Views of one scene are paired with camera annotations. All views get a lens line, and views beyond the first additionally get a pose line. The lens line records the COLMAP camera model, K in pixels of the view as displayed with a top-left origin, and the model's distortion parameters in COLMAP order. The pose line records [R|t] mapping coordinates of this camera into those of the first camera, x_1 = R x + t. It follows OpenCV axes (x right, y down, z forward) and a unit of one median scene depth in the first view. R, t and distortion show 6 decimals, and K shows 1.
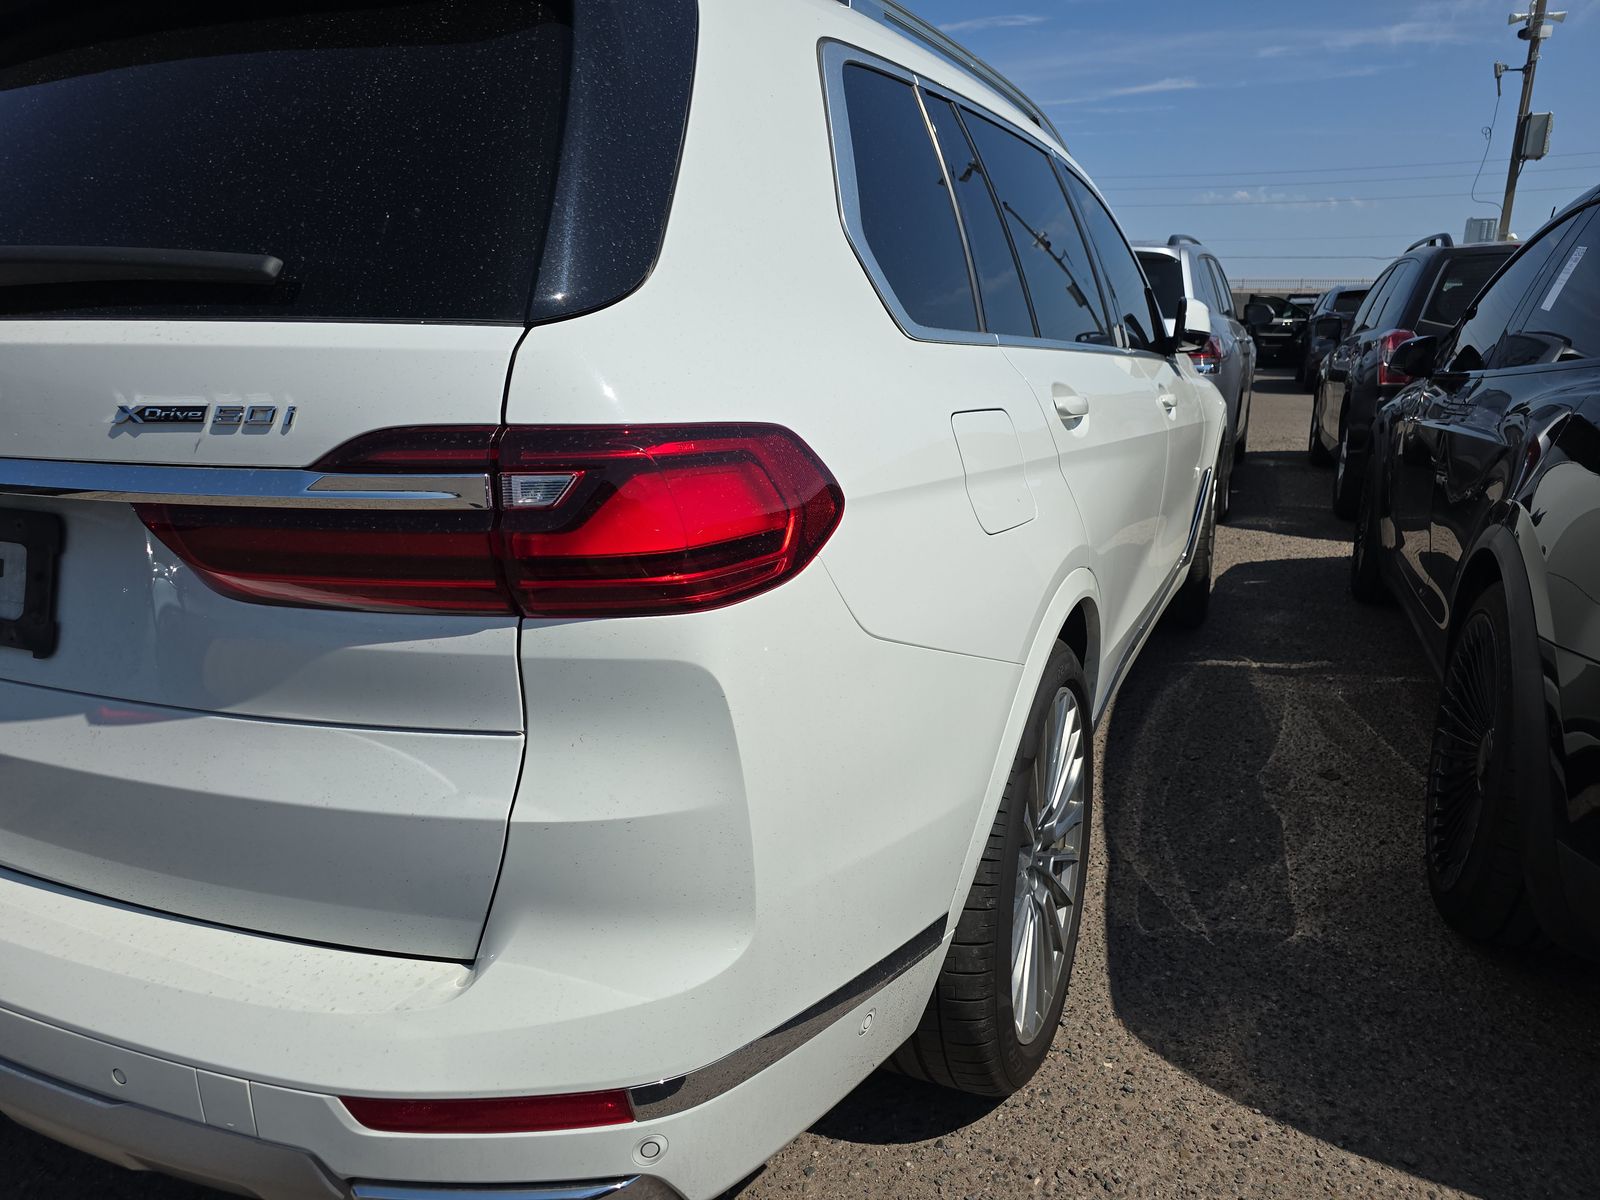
lens RADIAL K [[1077.2, 0, 800.0], [0, 1077.2, 600.0], [0, 0, 1]] dist [0.025056, -0.003817]
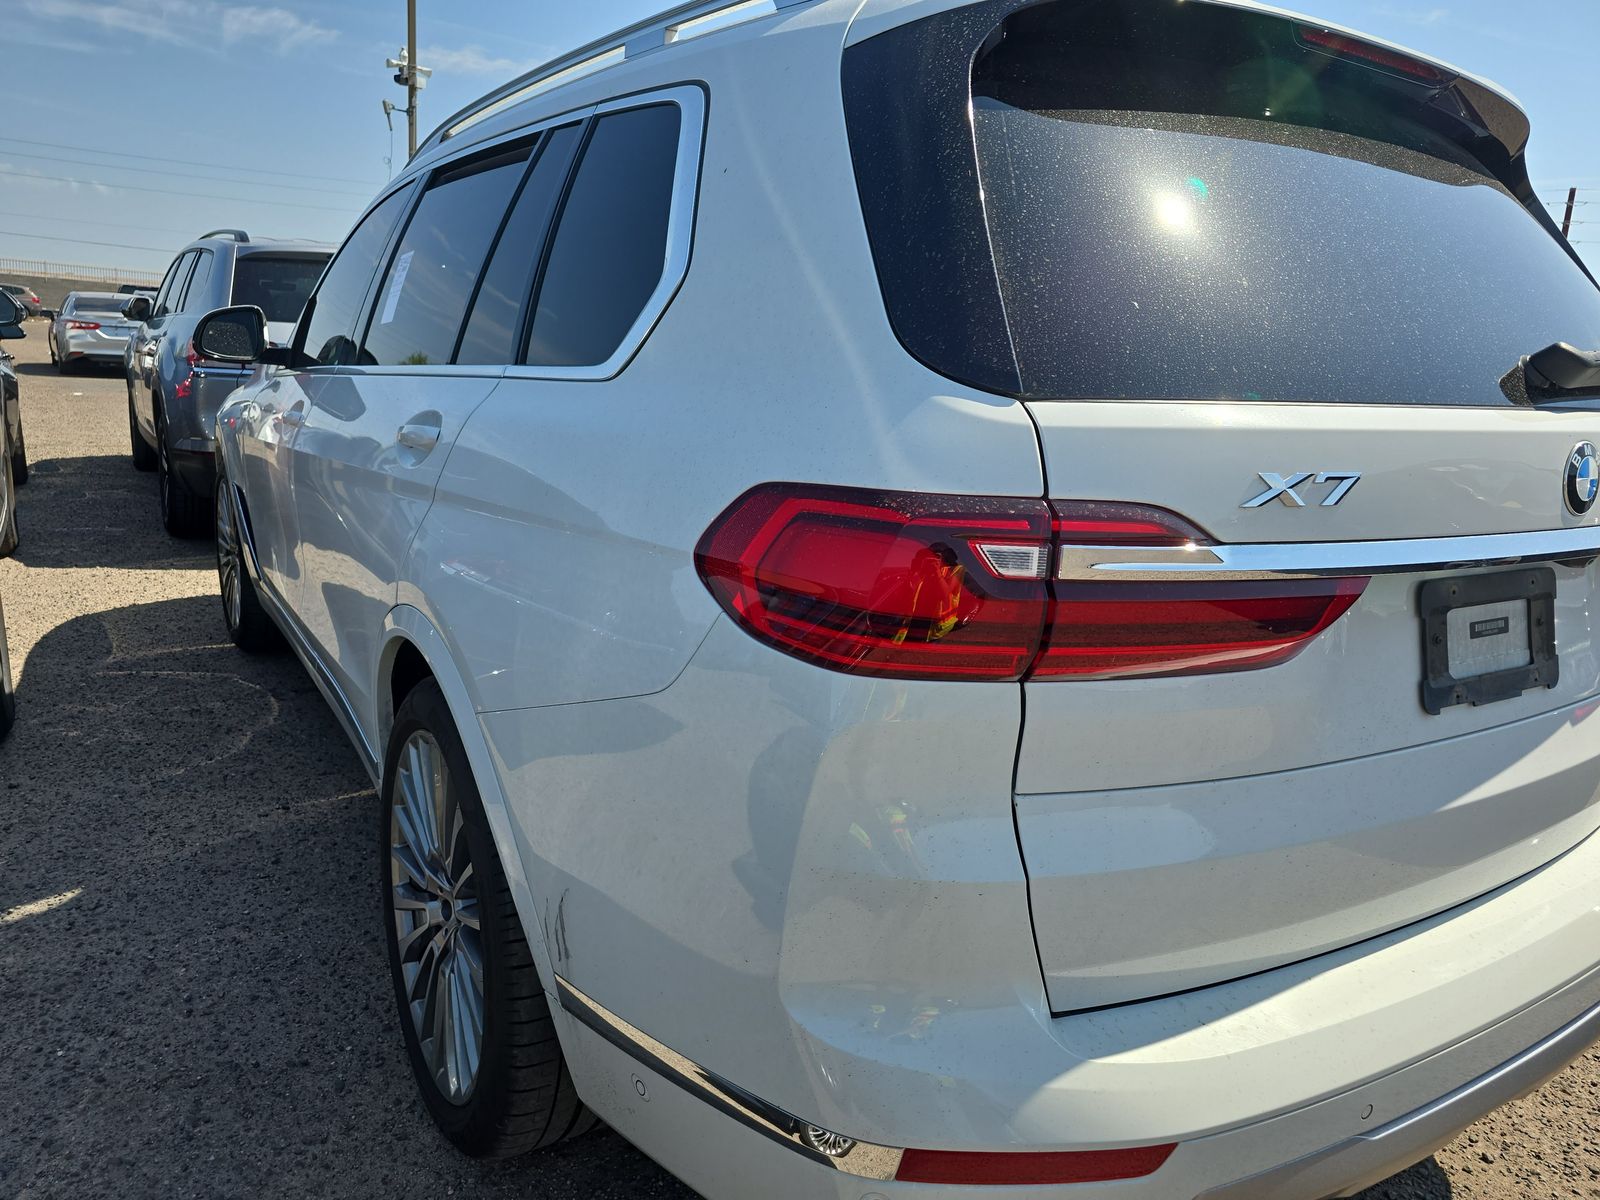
lens RADIAL K [[1103.7, 0, 796.4], [0, 1103.7, 590.4], [0, 0, 1]] dist [0.039669, -0.033282]
pose [[0.575939, -0.144946, 0.804540, -2.340559], [0.155731, 0.985587, 0.066082, -0.287227], [-0.802522, 0.087232, 0.590210, 1.020497]]
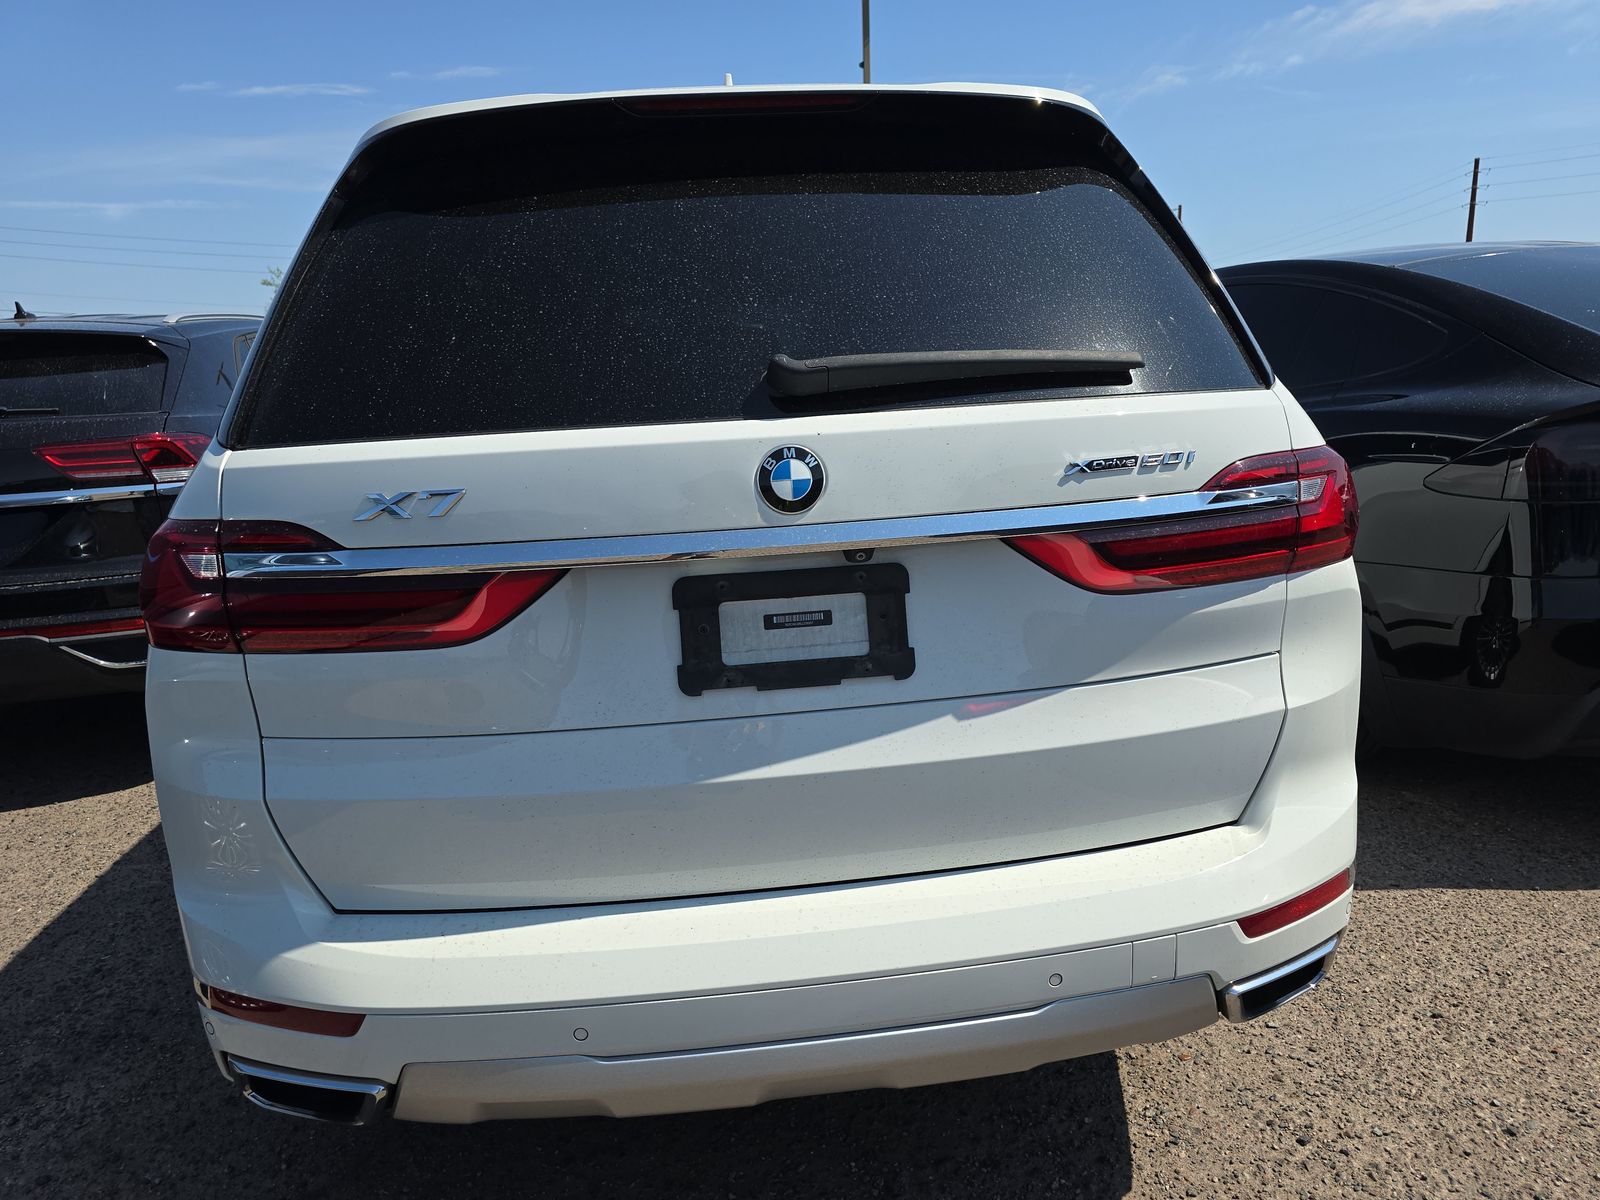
lens RADIAL K [[1077.2, 0, 800.0], [0, 1077.2, 600.0], [0, 0, 1]] dist [0.025056, -0.003817]
pose [[0.861621, -0.142101, 0.487254, -1.504114], [0.172892, 0.984766, -0.018536, -0.035847], [-0.477197, 0.100213, 0.873064, -0.025725]]
